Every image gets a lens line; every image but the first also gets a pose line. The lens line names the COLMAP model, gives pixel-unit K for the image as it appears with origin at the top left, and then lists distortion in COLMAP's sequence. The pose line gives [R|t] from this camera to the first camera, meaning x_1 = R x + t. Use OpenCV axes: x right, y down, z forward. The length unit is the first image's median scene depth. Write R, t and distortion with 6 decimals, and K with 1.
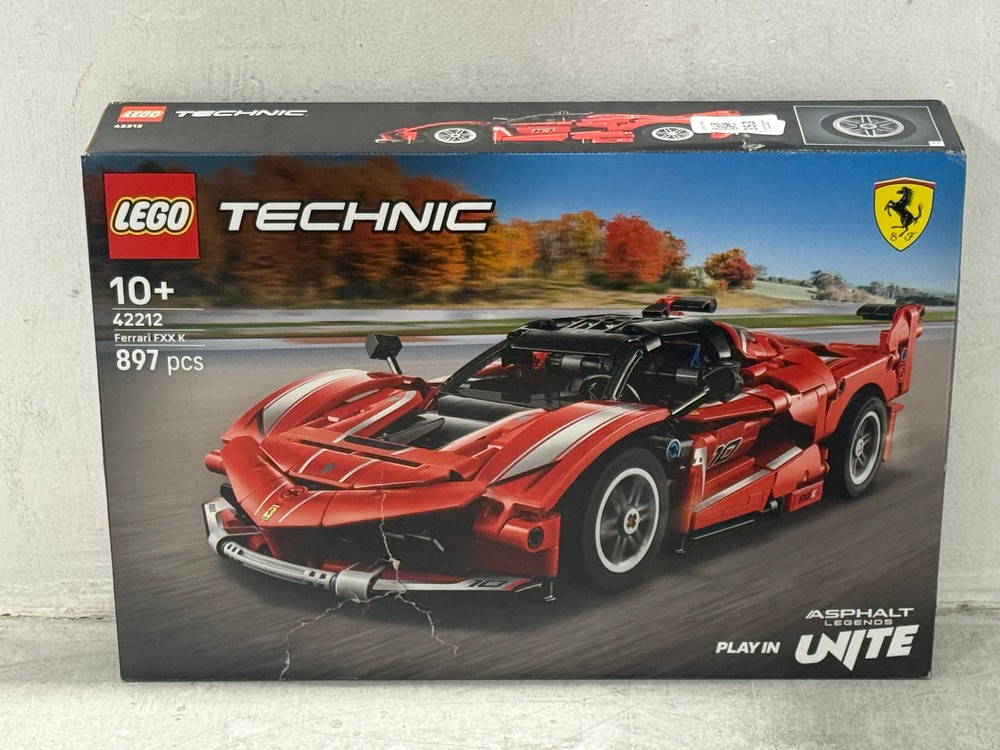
lens RADIAL K [[2555.7, 0, 508.5], [0, 2555.7, 391.9], [0, 0, 1]] dist [0.138898, 0.000000]
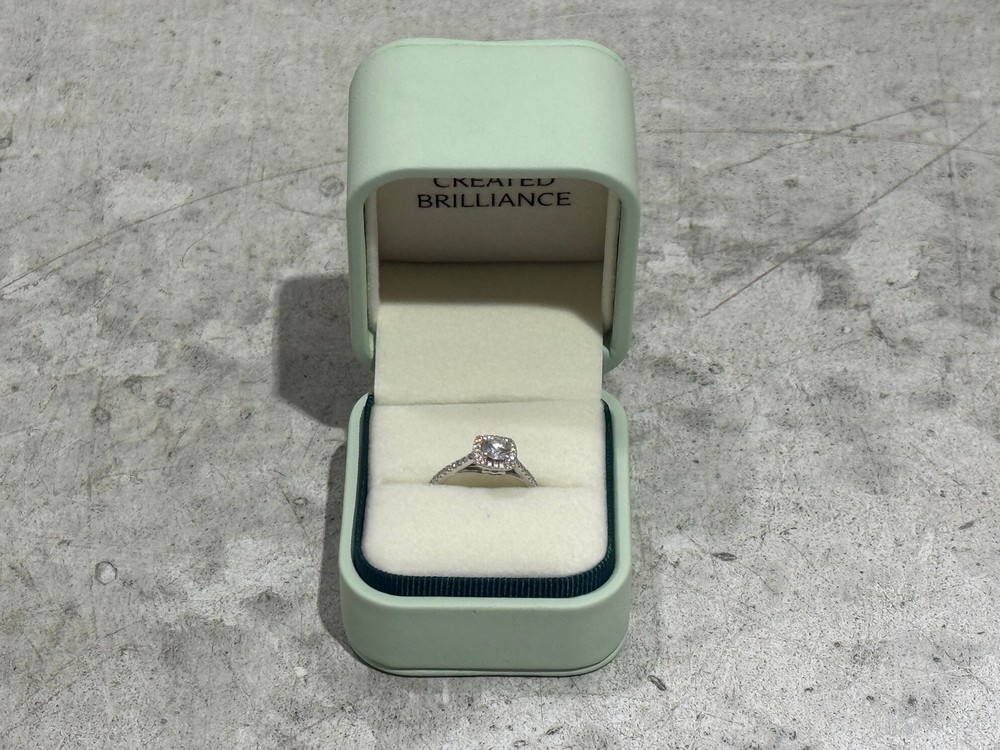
lens RADIAL K [[2764.6, 0, 504.0], [0, 2764.6, 373.2], [0, 0, 1]] dist [0.128723, 0.000000]
pose [[0.999976, 0.006441, -0.002726, -0.033654], [-0.005108, 0.938774, 0.344495, -0.013802], [0.004778, -0.344473, 0.938784, 0.507073]]
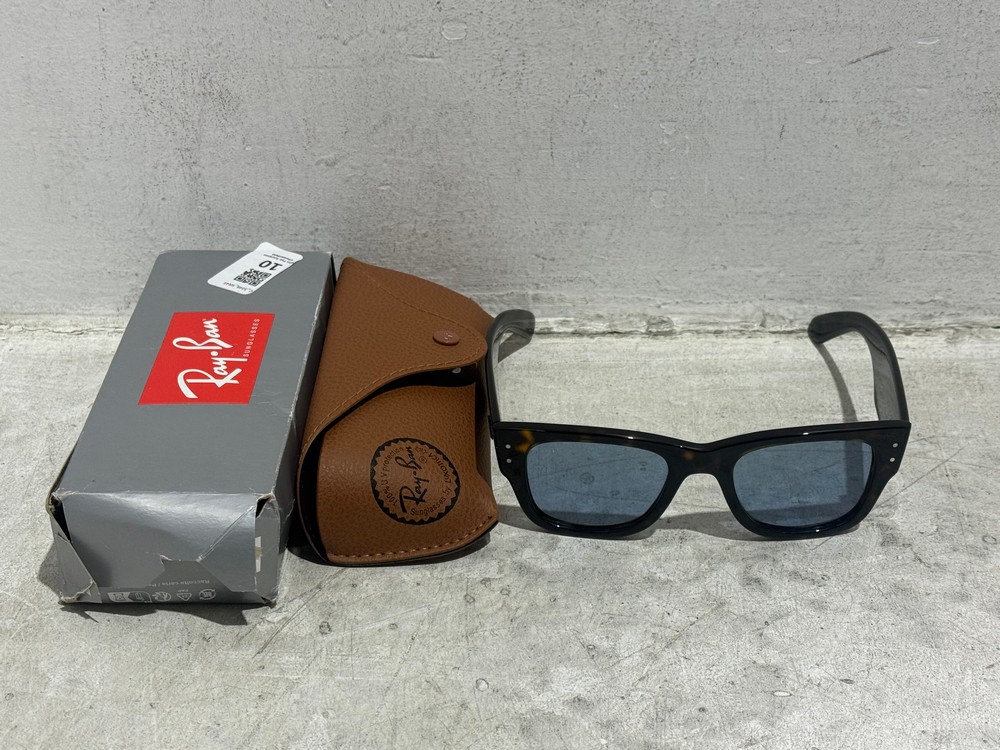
lens RADIAL K [[1642.2, 0, 491.7], [0, 1642.2, 378.4], [0, 0, 1]] dist [0.130161, 0.000000]
pose [[0.999640, 0.011035, -0.024458, -0.084767], [-0.007086, 0.987727, 0.156029, 0.015881], [0.025880, -0.155799, 0.987450, 0.481114]]
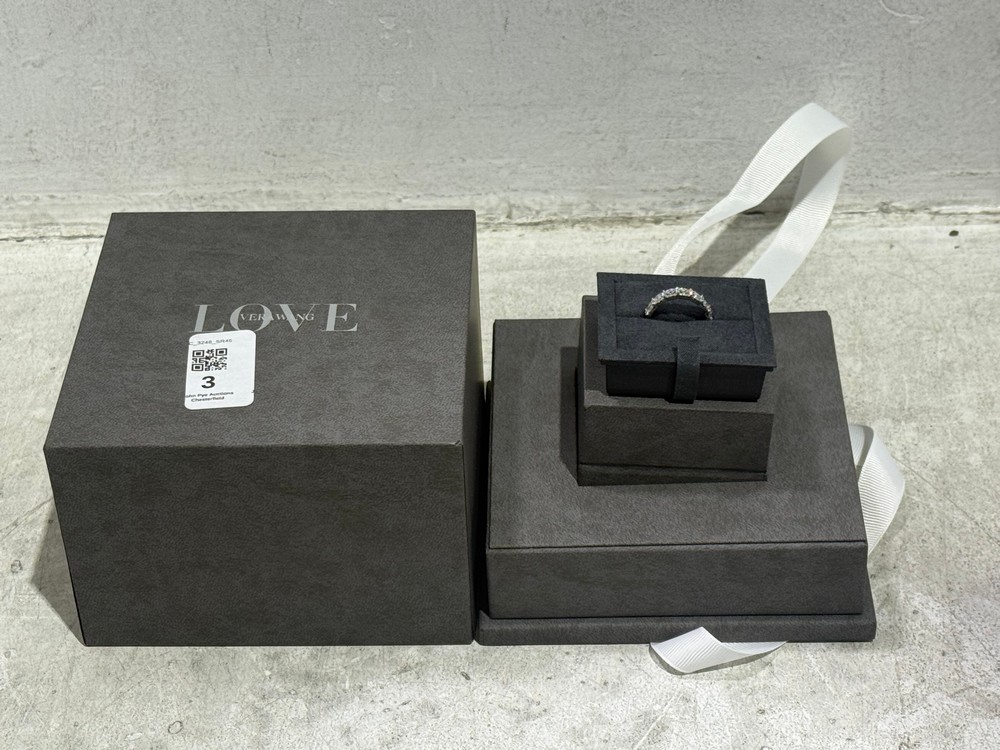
lens RADIAL K [[2116.6, 0, 492.2], [0, 2116.6, 372.7], [0, 0, 1]] dist [0.132465, 0.000000]
pose [[0.999525, -0.012042, -0.028383, 0.013375], [0.019638, 0.958339, 0.284957, -0.068843], [0.023769, -0.285379, 0.958120, 0.355250]]
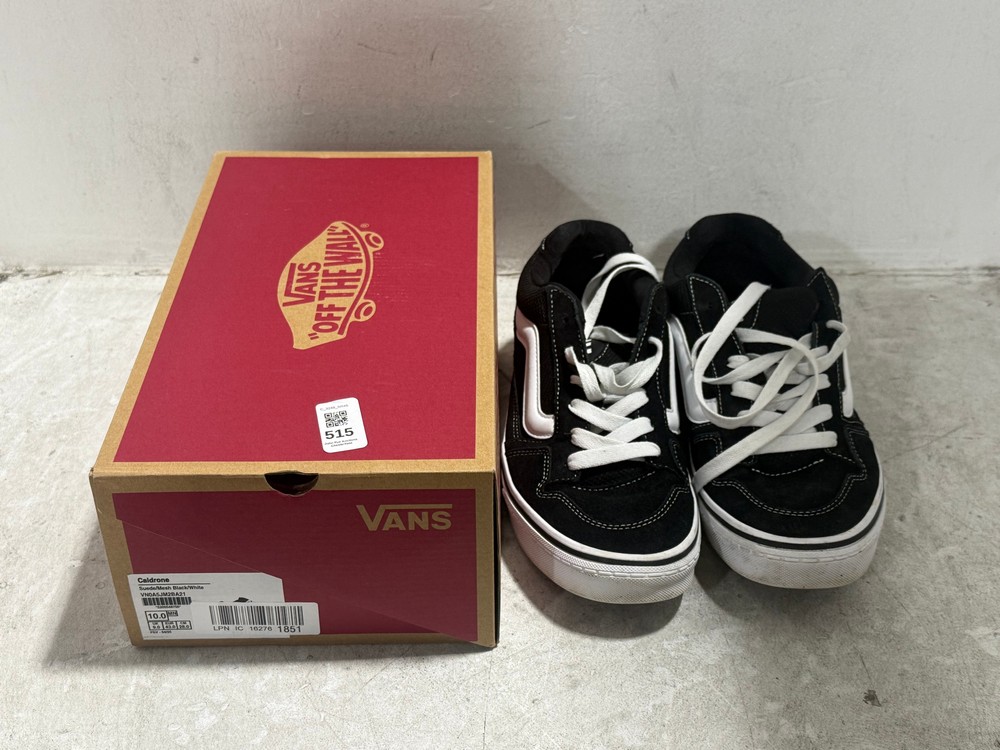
lens RADIAL K [[1222.4, 0, 495.2], [0, 1222.4, 376.1], [0, 0, 1]] dist [0.104718, 0.000000]
pose [[0.999839, 0.008792, -0.015659, 0.012529], [-0.004617, 0.968505, 0.248951, -0.041794], [0.017355, -0.248838, 0.968390, 0.292550]]
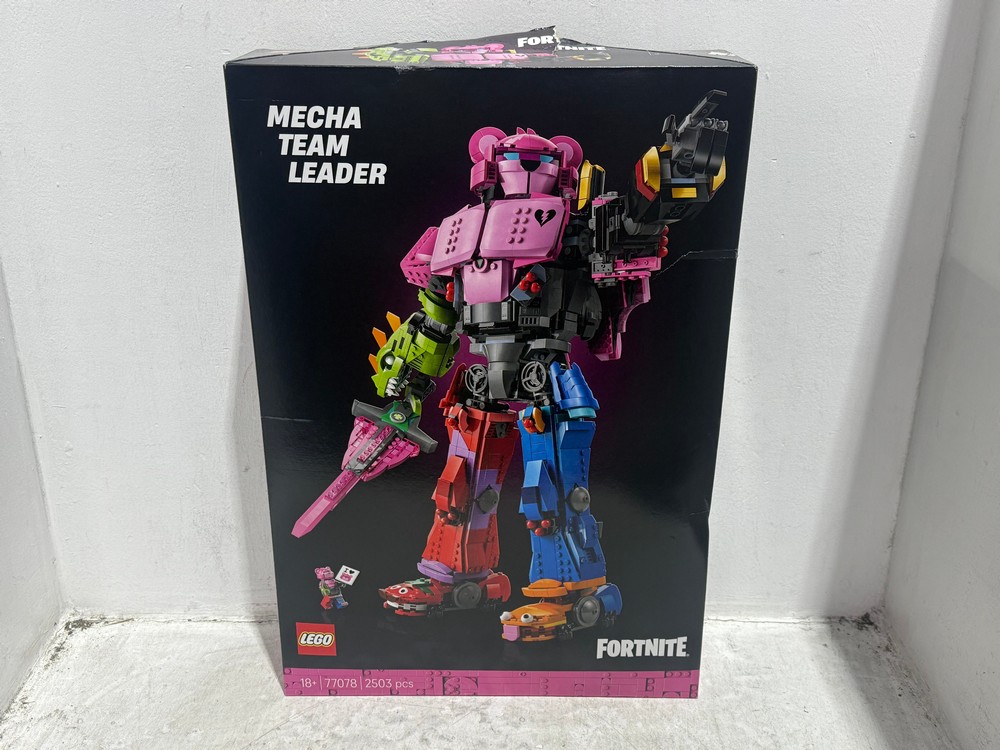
lens RADIAL K [[1023.6, 0, 493.7], [0, 1023.6, 376.0], [0, 0, 1]] dist [0.041033, 0.000000]
pose [[0.999937, 0.007255, -0.008512, 0.035364], [-0.007217, 0.999964, 0.004527, -0.121781], [0.008545, -0.004465, 0.999954, 0.195619]]
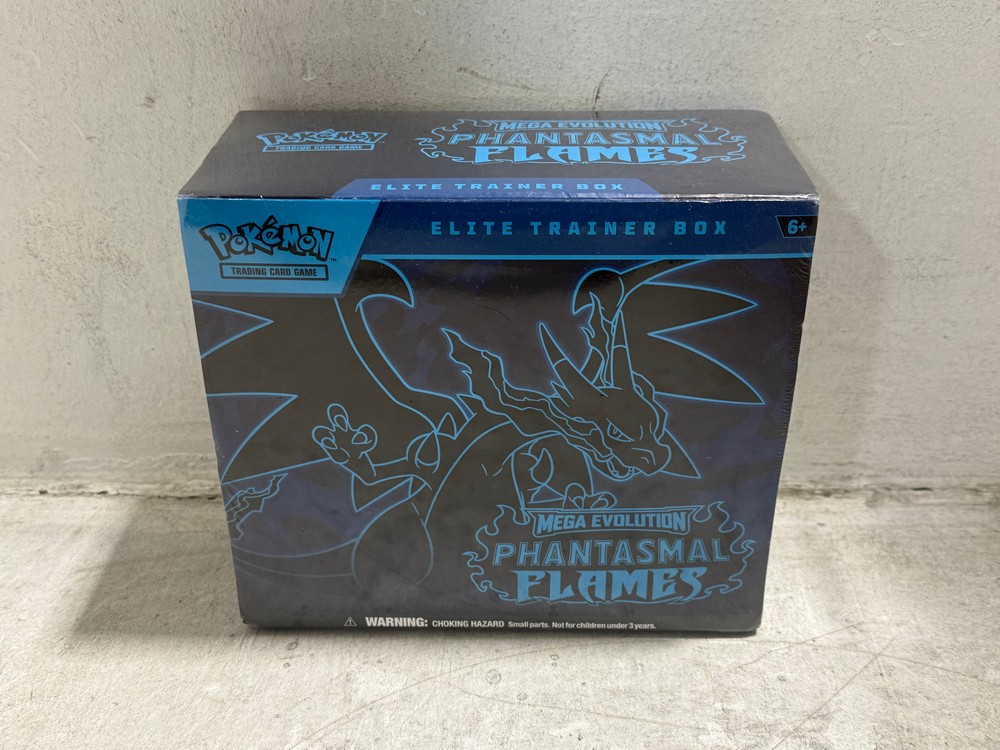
lens RADIAL K [[1139.2, 0, 496.8], [0, 1139.2, 386.1], [0, 0, 1]] dist [0.058162, 0.000000]
pose [[0.999715, 0.008670, -0.022253, -0.059103], [-0.005614, 0.990979, 0.133903, -0.001021], [0.023213, -0.133740, 0.990745, 0.672829]]
